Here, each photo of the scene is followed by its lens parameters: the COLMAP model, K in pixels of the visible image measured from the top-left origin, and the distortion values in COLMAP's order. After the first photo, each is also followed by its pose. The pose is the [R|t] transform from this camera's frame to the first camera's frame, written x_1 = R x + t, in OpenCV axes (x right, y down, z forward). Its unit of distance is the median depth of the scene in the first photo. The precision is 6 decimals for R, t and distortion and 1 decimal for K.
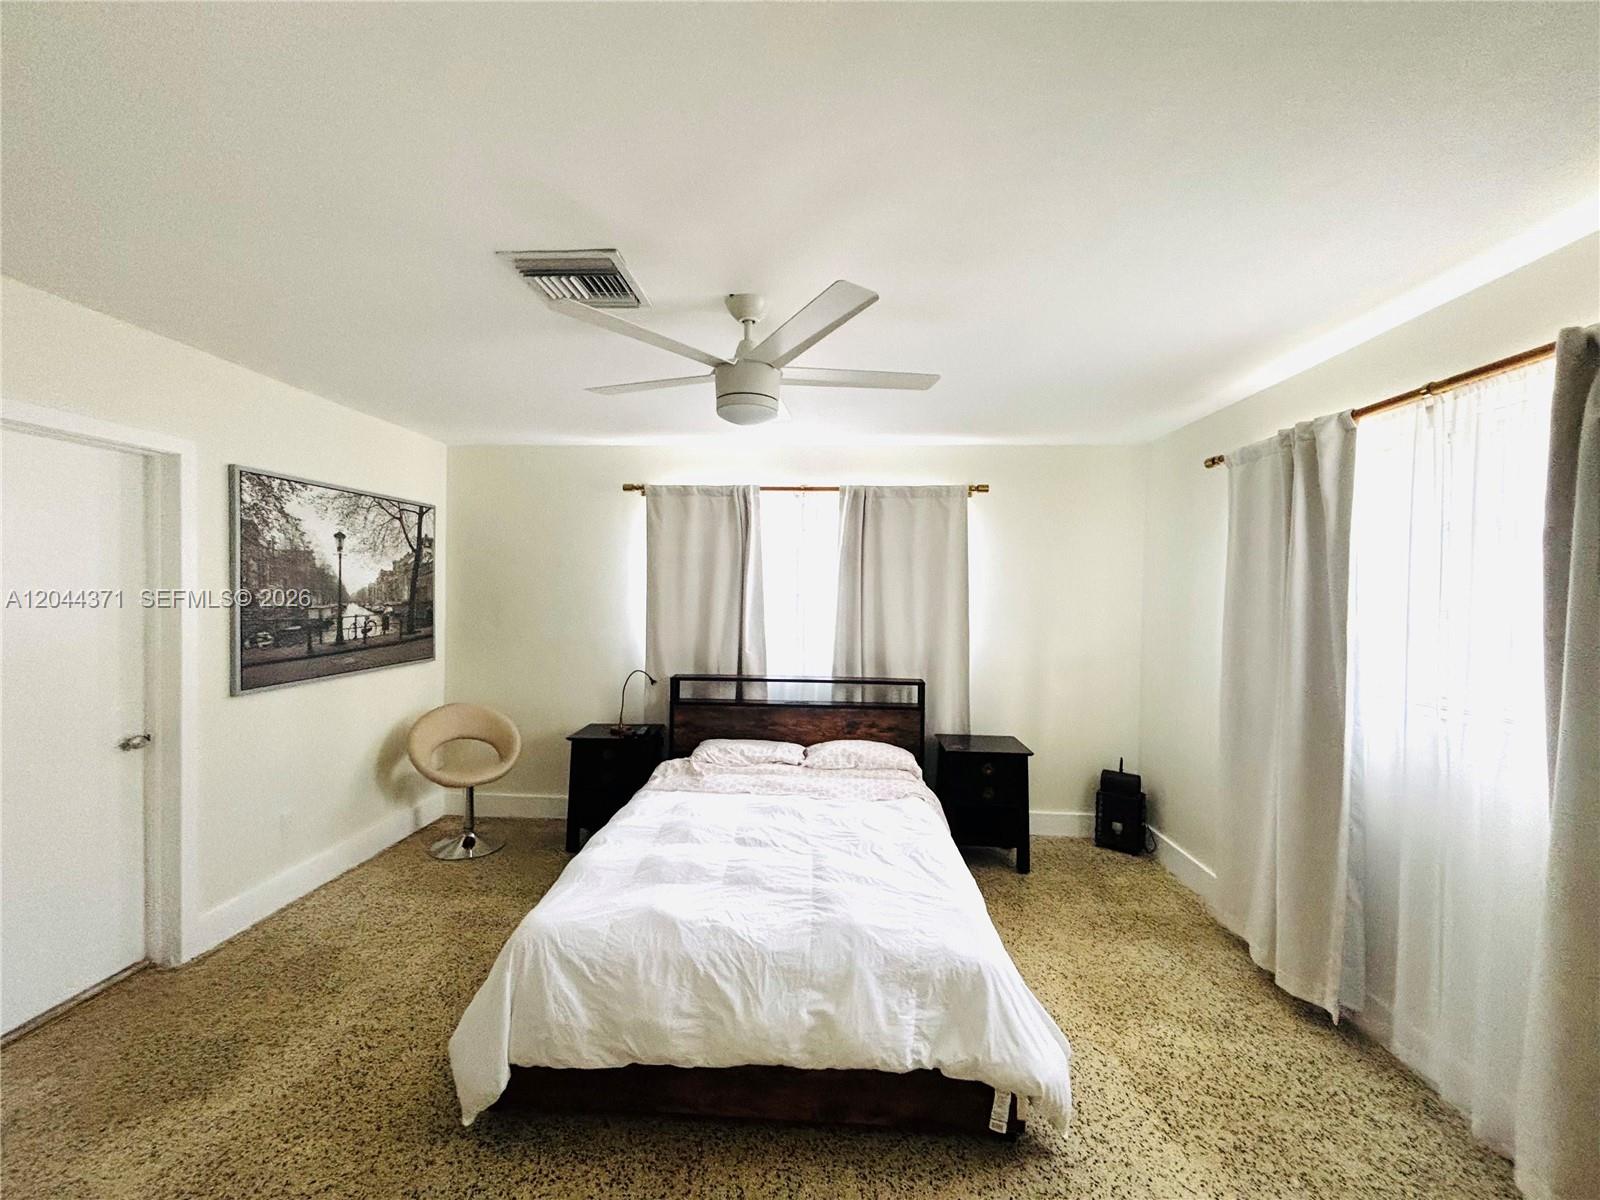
lens RADIAL K [[648.2, 0, 800.0], [0, 648.2, 600.0], [0, 0, 1]] dist [0.030283, -0.015967]
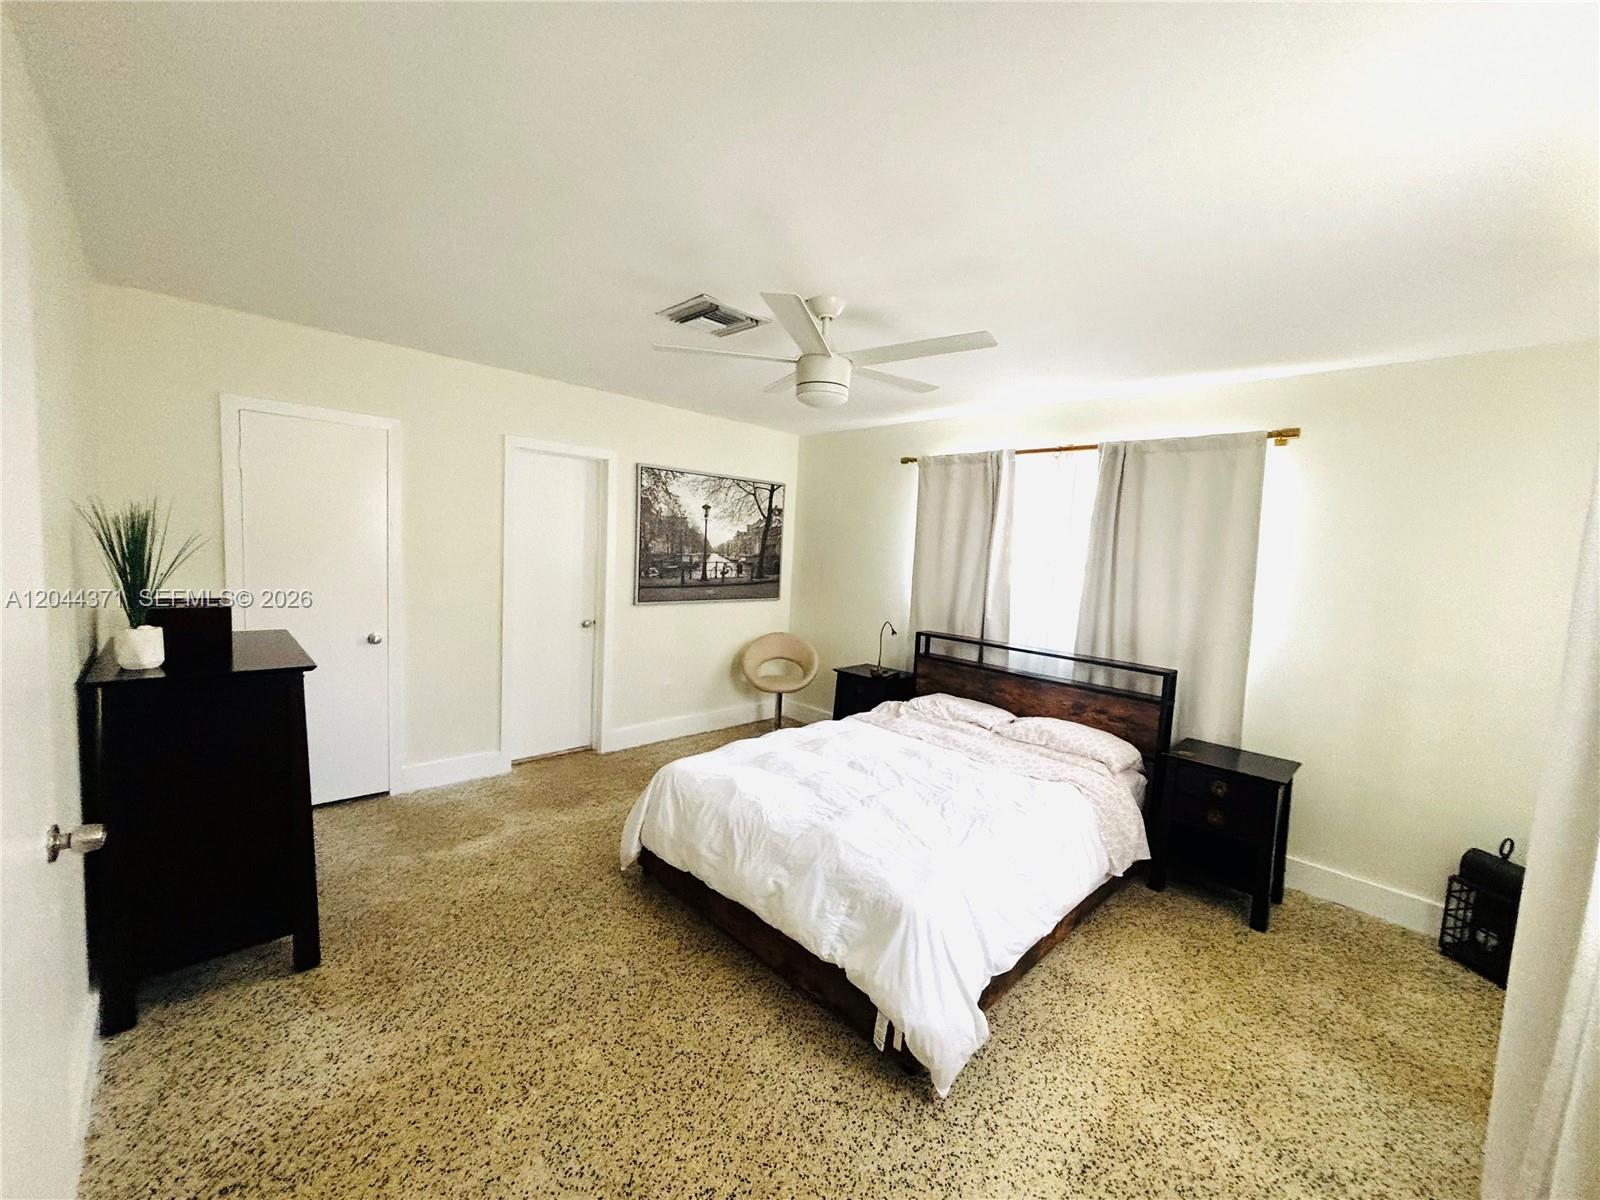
lens RADIAL K [[648.2, 0, 800.0], [0, 648.2, 600.0], [0, 0, 1]] dist [0.030283, -0.015967]
pose [[0.735603, 0.083990, -0.672186, 0.423463], [-0.054784, 0.996410, 0.064549, 0.004621], [0.675194, -0.010657, 0.737563, 0.058510]]
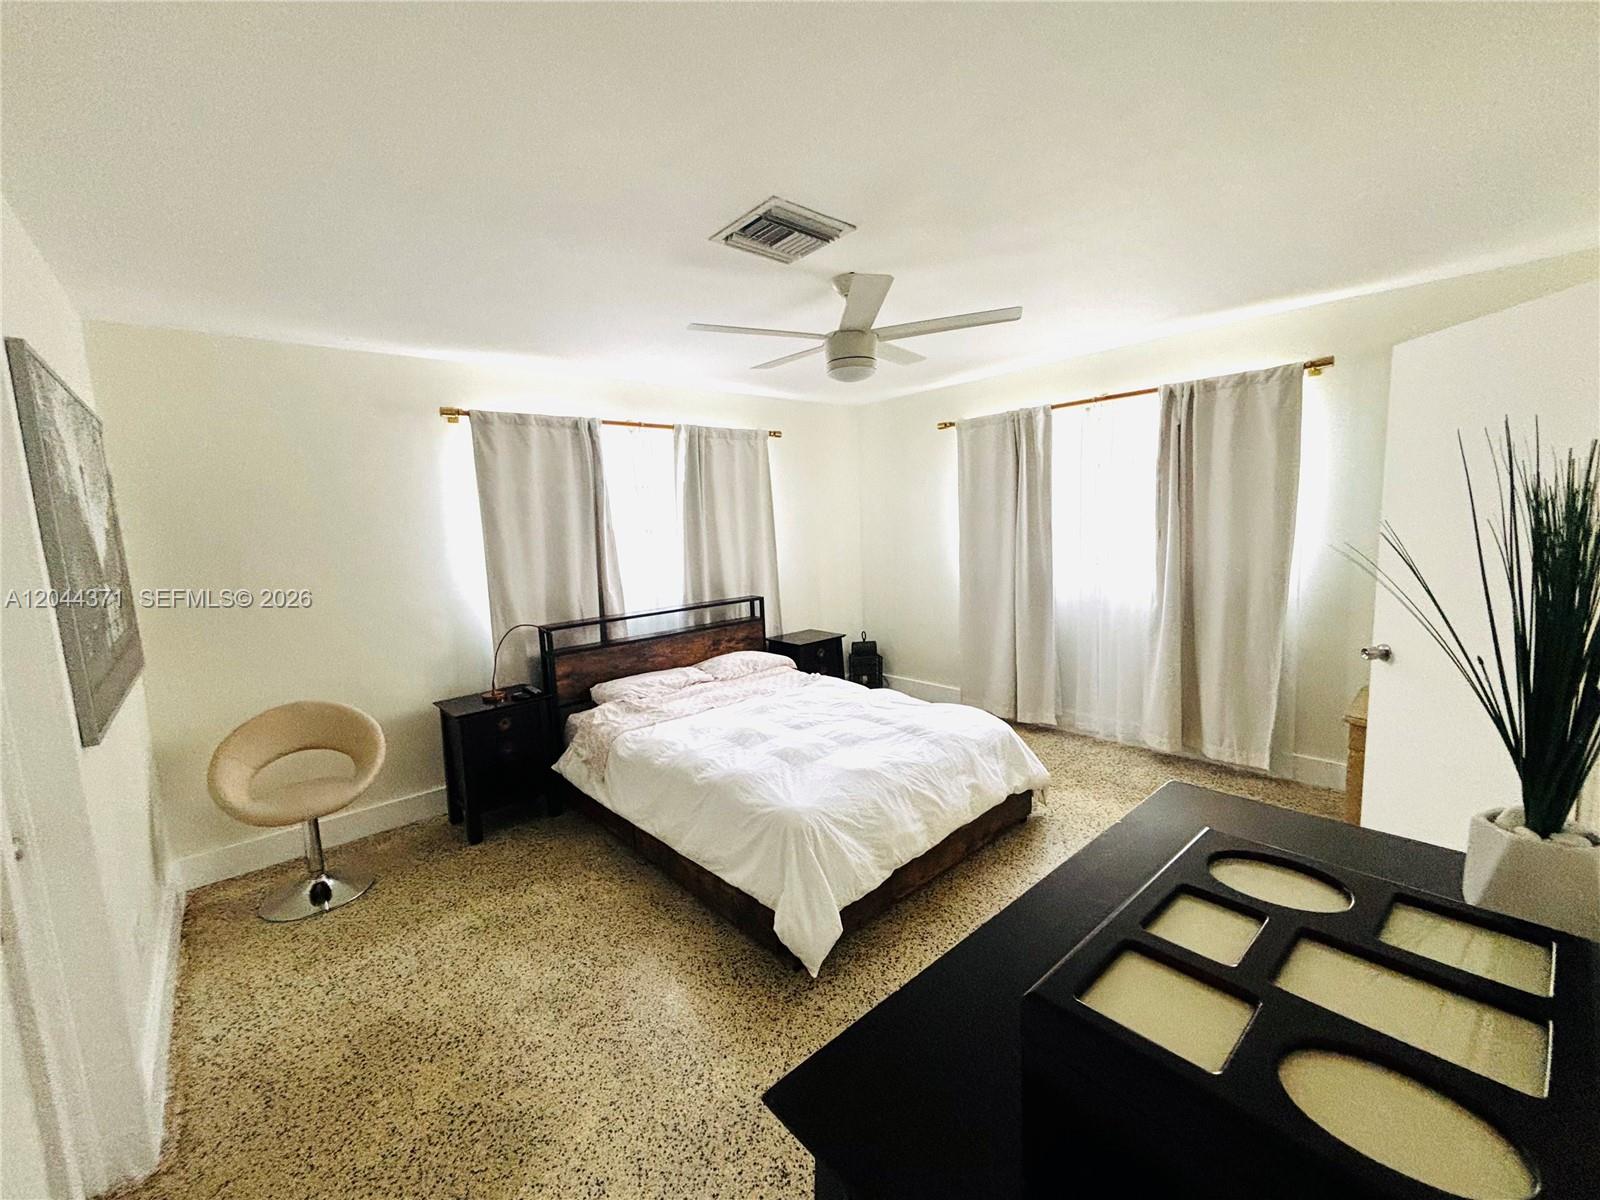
lens RADIAL K [[648.2, 0, 800.0], [0, 648.2, 600.0], [0, 0, 1]] dist [0.030283, -0.015967]
pose [[0.702401, -0.132772, 0.699288, -0.632893], [0.070628, 0.990601, 0.117141, -0.002789], [-0.708269, -0.032891, 0.705176, 0.110863]]
